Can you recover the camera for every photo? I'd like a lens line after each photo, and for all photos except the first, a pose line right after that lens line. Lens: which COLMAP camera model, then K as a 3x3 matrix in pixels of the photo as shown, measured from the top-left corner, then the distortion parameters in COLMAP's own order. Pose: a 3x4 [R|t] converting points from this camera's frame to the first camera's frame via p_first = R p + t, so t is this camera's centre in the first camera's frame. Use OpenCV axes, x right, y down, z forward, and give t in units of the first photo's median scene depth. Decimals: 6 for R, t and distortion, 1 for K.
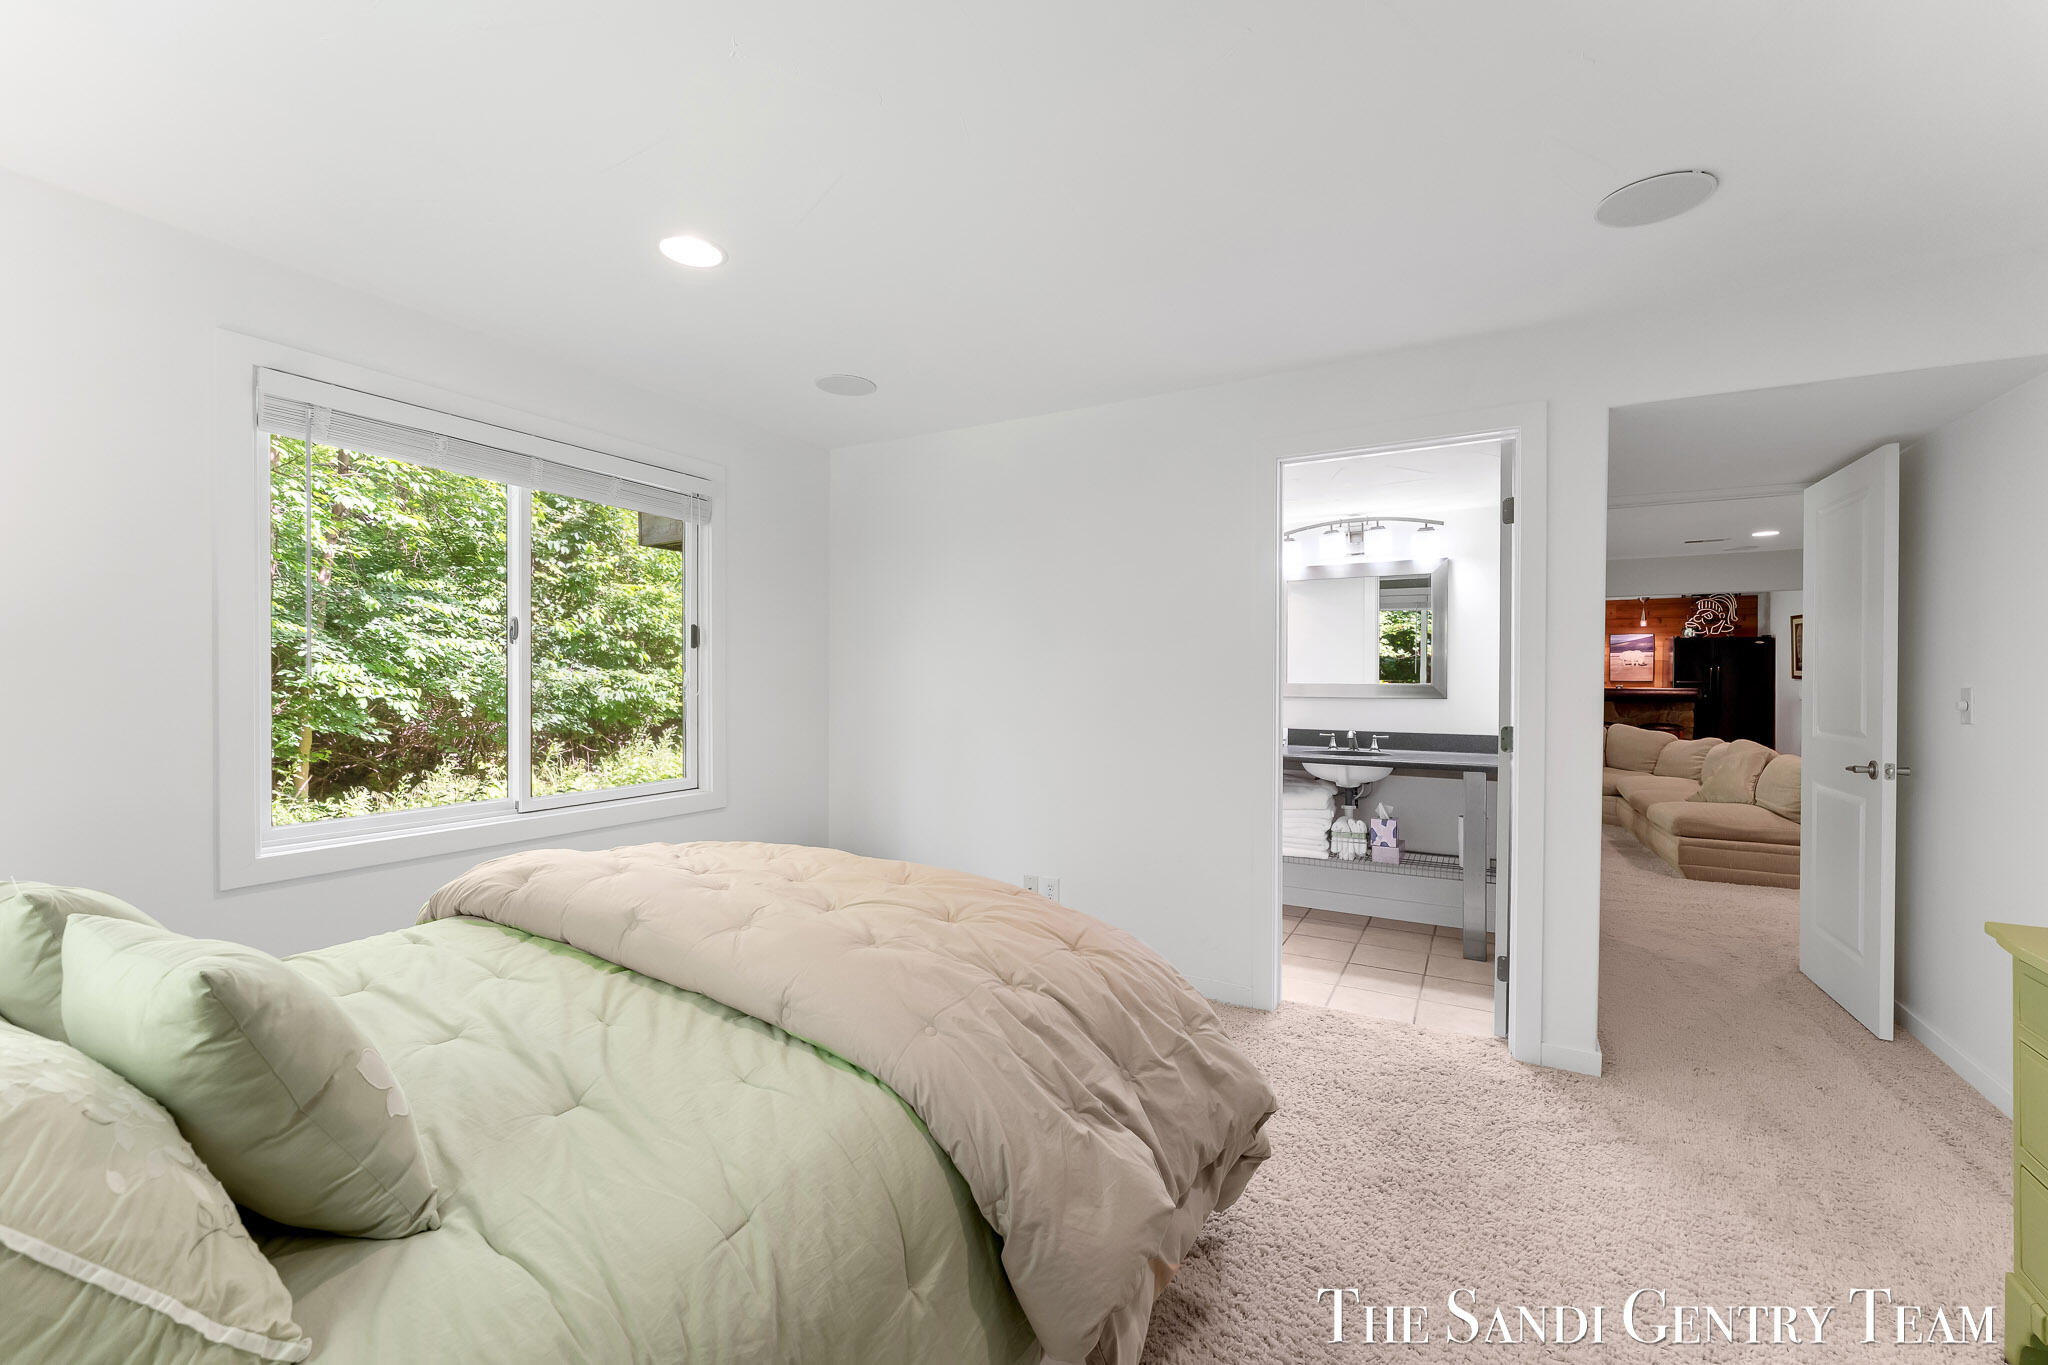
lens RADIAL K [[815.1, 0, 1024.0], [0, 815.1, 682.5], [0, 0, 1]] dist [0.000119, 0.000124]
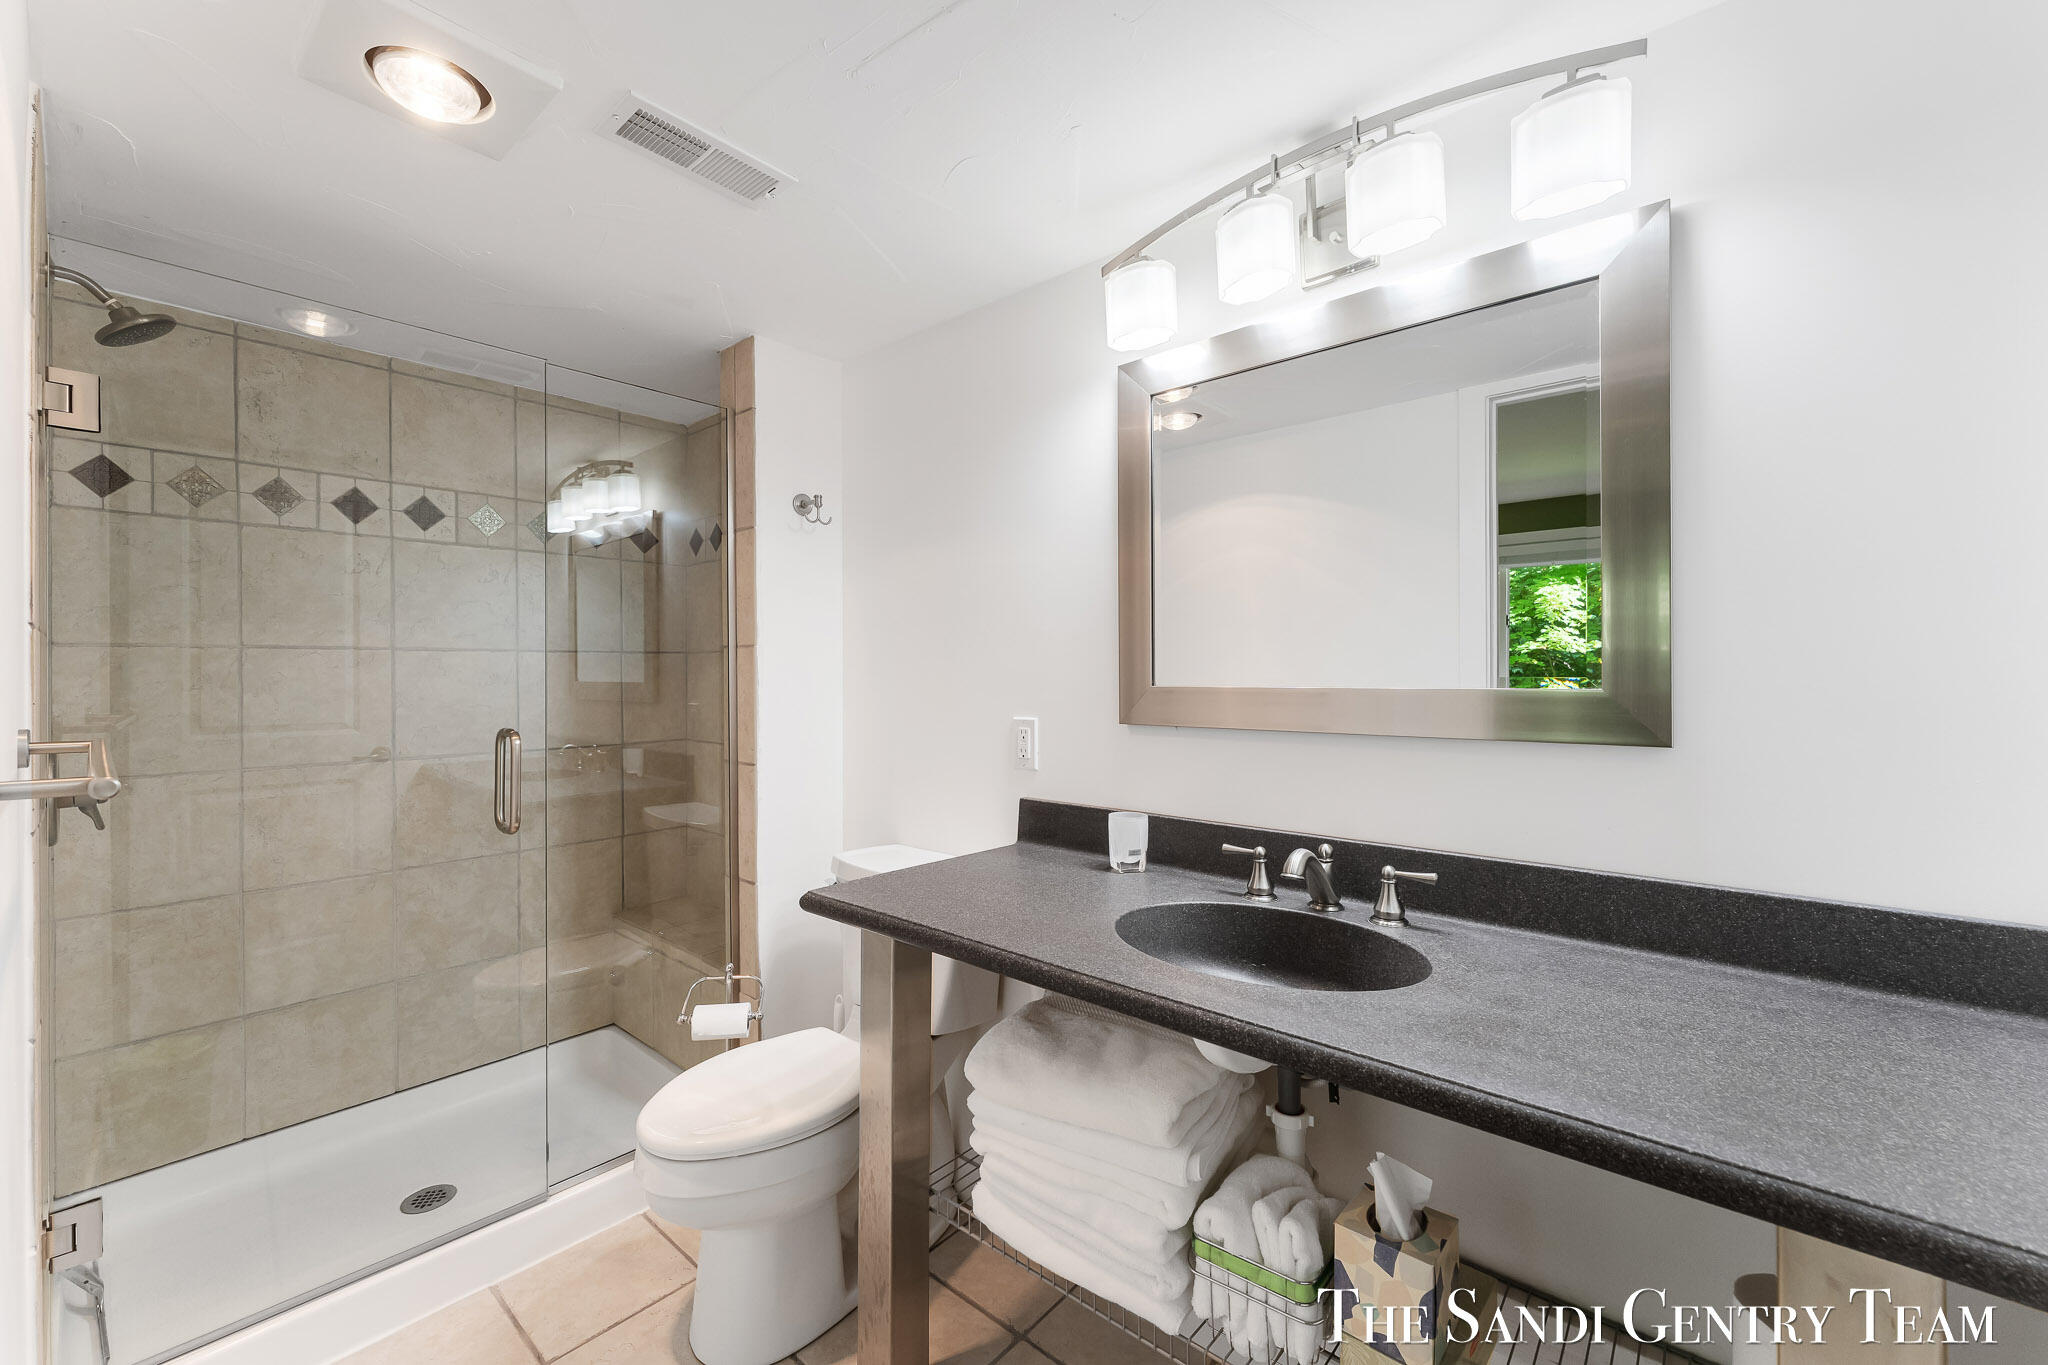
lens RADIAL K [[886.2, 0, 994.7], [0, 886.2, 676.7], [0, 0, 1]] dist [-0.001322, -0.000058]
pose [[0.982841, -0.008927, -0.184240, 0.362227], [0.007273, 0.999927, -0.009652, 0.002228], [0.184313, 0.008146, 0.982834, 0.690024]]
